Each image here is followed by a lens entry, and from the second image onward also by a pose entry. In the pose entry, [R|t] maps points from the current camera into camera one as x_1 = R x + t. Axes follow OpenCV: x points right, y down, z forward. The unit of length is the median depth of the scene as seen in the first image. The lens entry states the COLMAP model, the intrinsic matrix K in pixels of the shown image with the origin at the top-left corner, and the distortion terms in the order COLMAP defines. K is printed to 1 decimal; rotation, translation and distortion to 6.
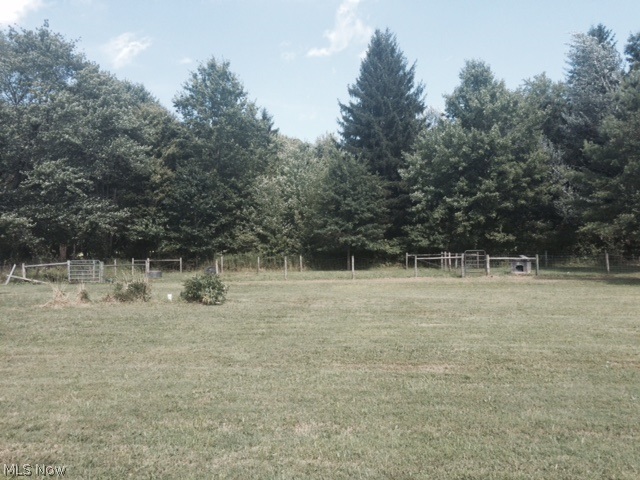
lens RADIAL K [[538.0, 0, 330.3], [0, 538.0, 242.7], [0, 0, 1]] dist [0.074176, -0.083912]
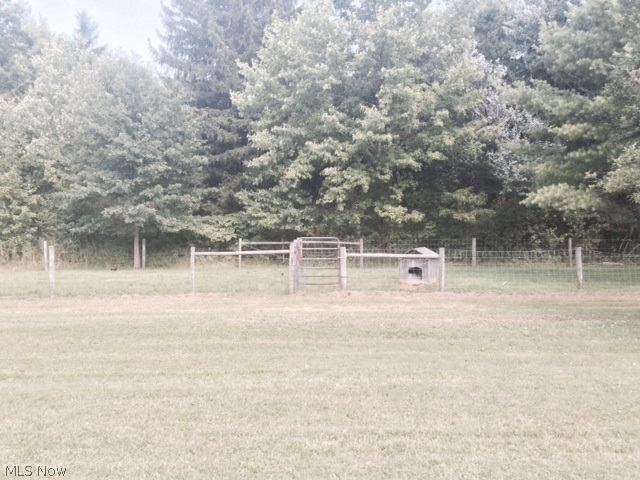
lens RADIAL K [[646.4, 0, 322.0], [0, 646.4, 234.5], [0, 0, 1]] dist [0.132454, 0.000000]
pose [[0.993521, 0.016776, 0.112408, 0.155913], [-0.018724, 0.999692, 0.016296, 0.001691], [-0.112100, -0.018295, 0.993529, 0.320948]]
